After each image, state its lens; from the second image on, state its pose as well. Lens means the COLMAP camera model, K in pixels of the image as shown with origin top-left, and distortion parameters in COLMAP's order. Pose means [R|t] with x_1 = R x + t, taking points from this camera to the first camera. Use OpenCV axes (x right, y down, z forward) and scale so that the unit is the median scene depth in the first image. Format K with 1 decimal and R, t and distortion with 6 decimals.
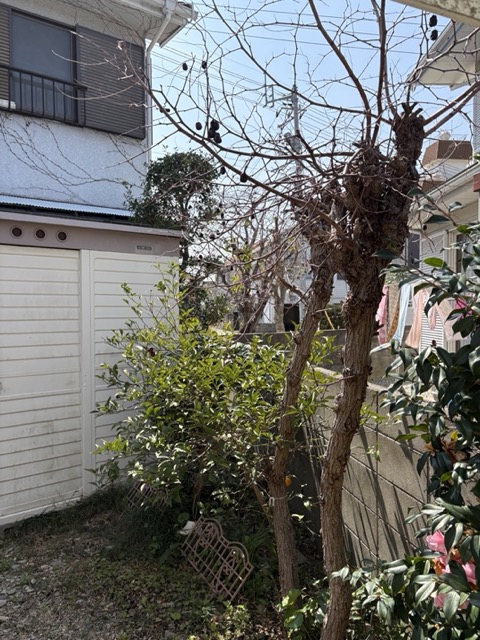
lens RADIAL K [[484.9, 0, 240.0], [0, 484.9, 320.7], [0, 0, 1]] dist [0.027208, -0.023903]
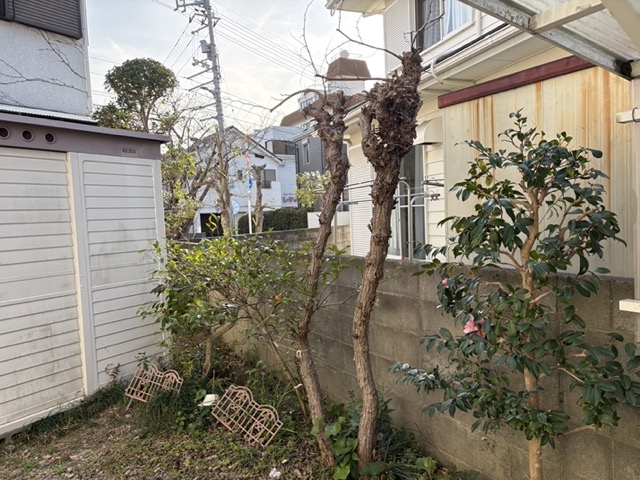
lens RADIAL K [[484.9, 0, 320.5], [0, 484.9, 240.7], [0, 0, 1]] dist [0.027208, -0.023903]
pose [[0.942452, -0.054760, 0.329827, -0.185208], [0.048192, 0.998444, 0.028062, 0.034230], [-0.330850, -0.010552, 0.943624, -0.123183]]
